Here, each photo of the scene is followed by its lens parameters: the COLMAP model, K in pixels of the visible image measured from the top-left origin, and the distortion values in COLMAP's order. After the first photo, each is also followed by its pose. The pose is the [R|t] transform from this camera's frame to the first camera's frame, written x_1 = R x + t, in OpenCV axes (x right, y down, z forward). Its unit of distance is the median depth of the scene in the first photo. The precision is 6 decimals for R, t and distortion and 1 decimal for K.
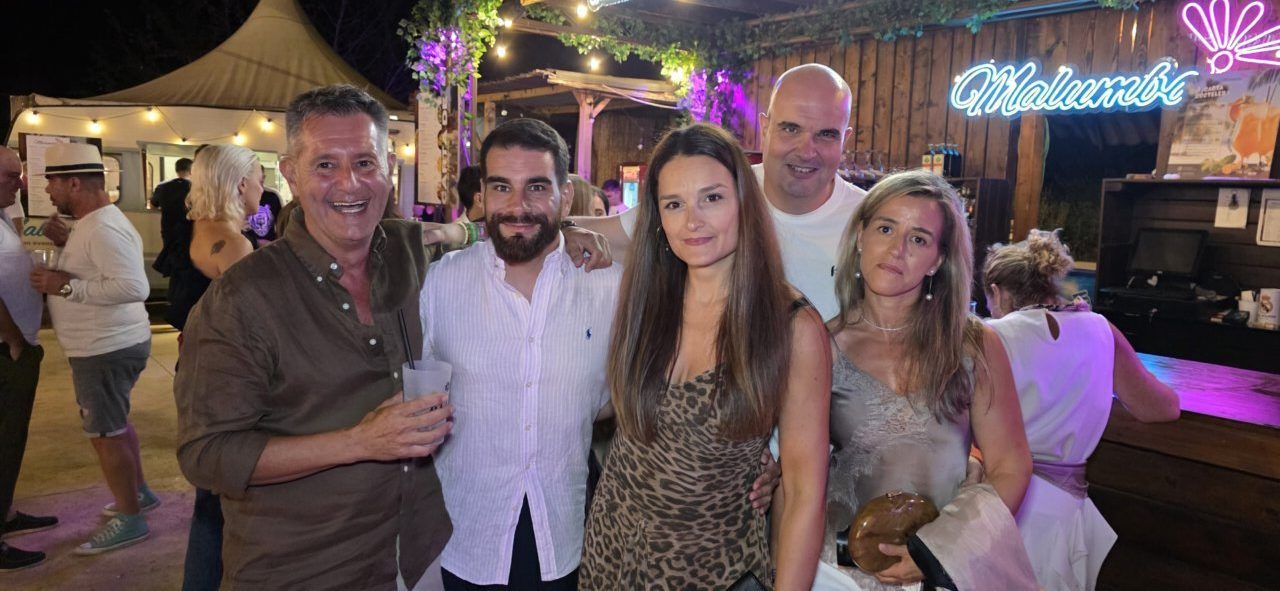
lens RADIAL K [[868.0, 0, 638.0], [0, 868.0, 303.6], [0, 0, 1]] dist [0.055404, -0.064209]
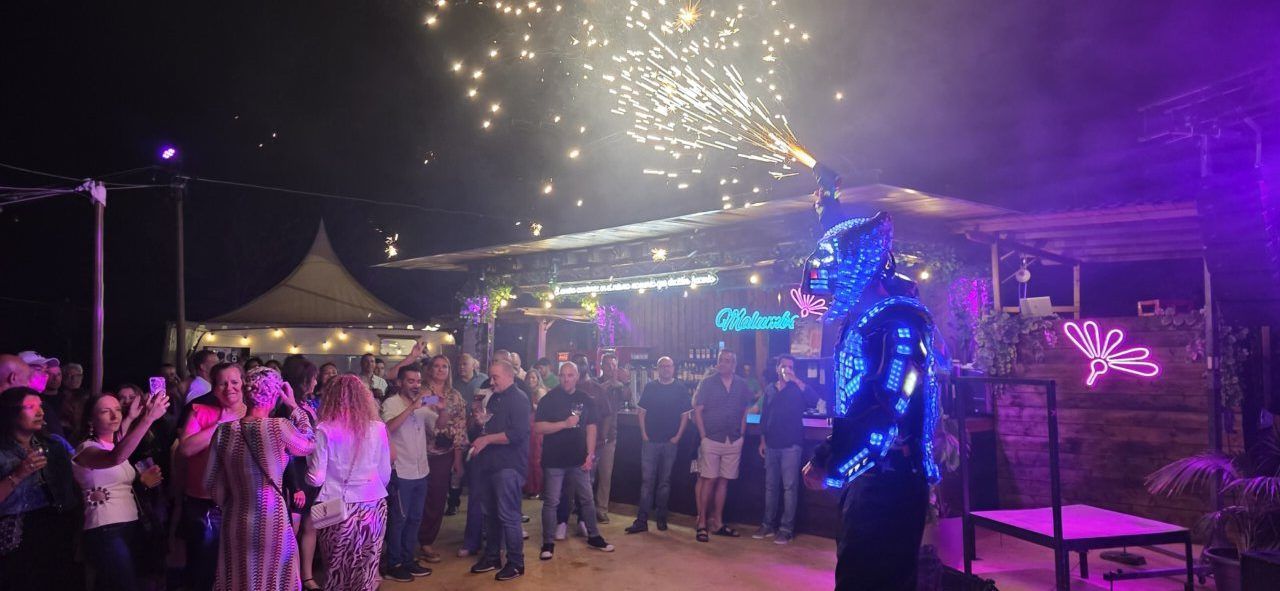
lens RADIAL K [[868.0, 0, 638.0], [0, 868.0, 303.6], [0, 0, 1]] dist [0.055404, -0.064209]
pose [[0.994709, -0.024016, 0.099889, -0.040937], [0.042841, 0.980687, -0.190836, 0.099392], [-0.093376, 0.194105, 0.976527, -0.885959]]
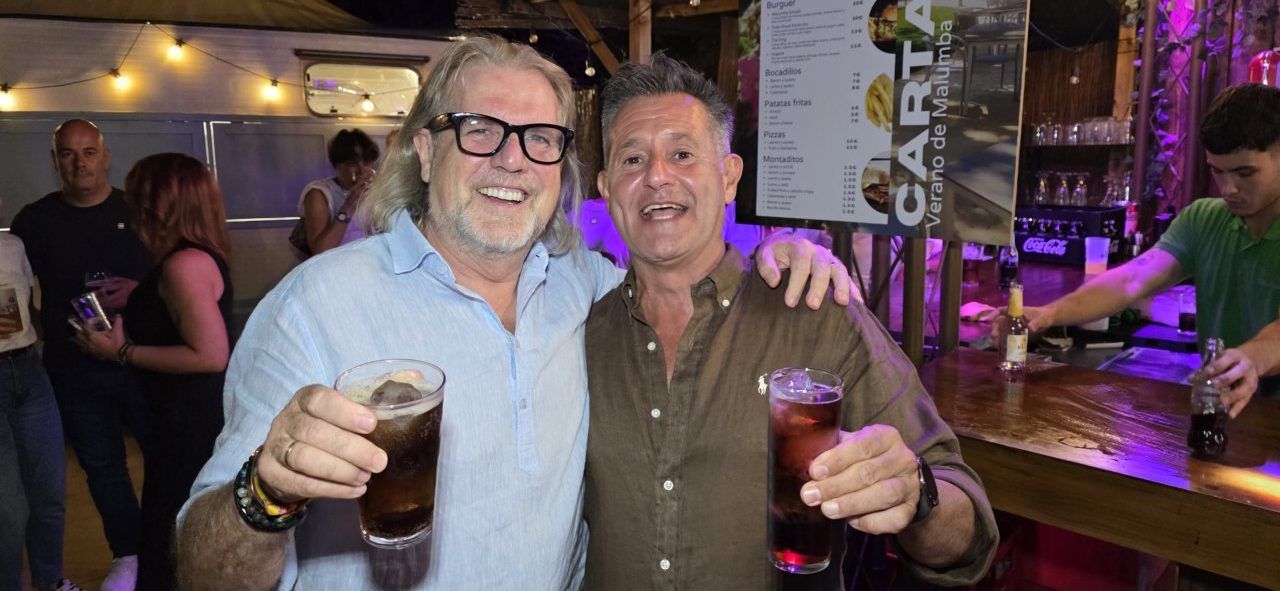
lens RADIAL K [[903.7, 0, 640.0], [0, 903.7, 295.5], [0, 0, 1]] dist [0.070700, -0.078176]
pose [[0.990726, -0.072469, 0.114939, -0.298144], [0.067072, 0.996487, 0.050153, -0.092378], [-0.118170, -0.041979, 0.992106, 0.561459]]
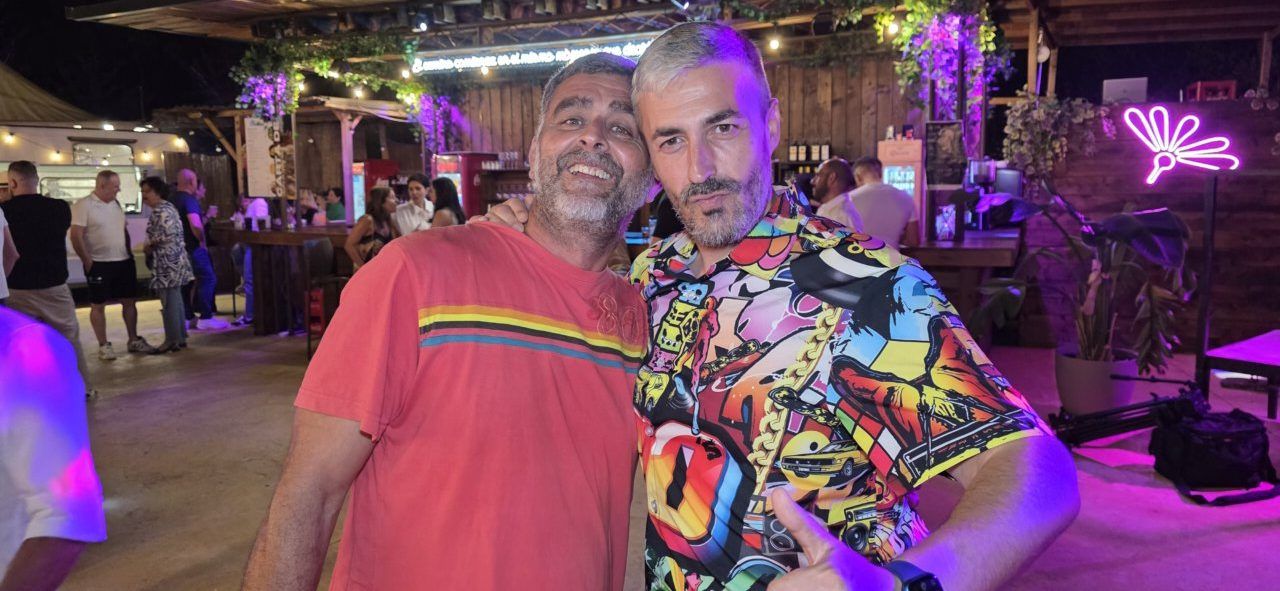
lens RADIAL K [[868.0, 0, 638.0], [0, 868.0, 303.6], [0, 0, 1]] dist [0.055404, -0.064209]
pose [[0.896786, -0.105233, 0.429769, -0.273463], [0.098000, 0.994422, 0.039001, 0.050432], [-0.431476, 0.007142, 0.902096, -0.446210]]
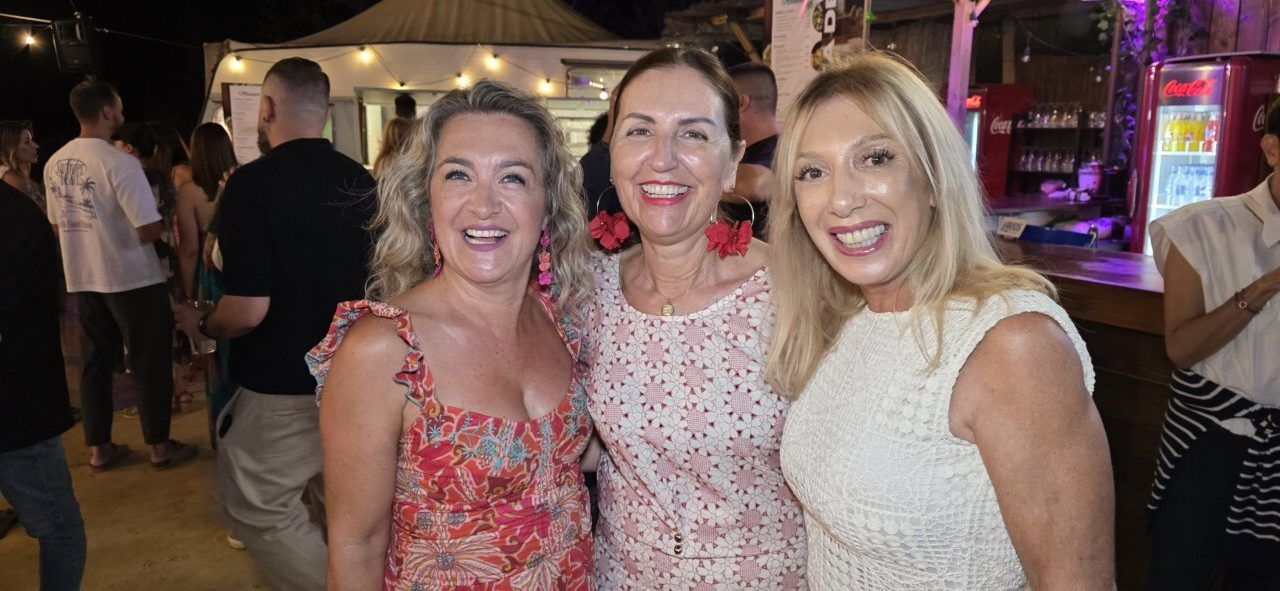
lens RADIAL K [[868.0, 0, 638.0], [0, 868.0, 303.6], [0, 0, 1]] dist [0.055404, -0.064209]
pose [[0.988184, -0.006246, -0.153147, -0.215692], [0.016638, 0.997636, 0.066670, -0.038096], [0.152368, -0.068430, 0.985952, 0.254063]]
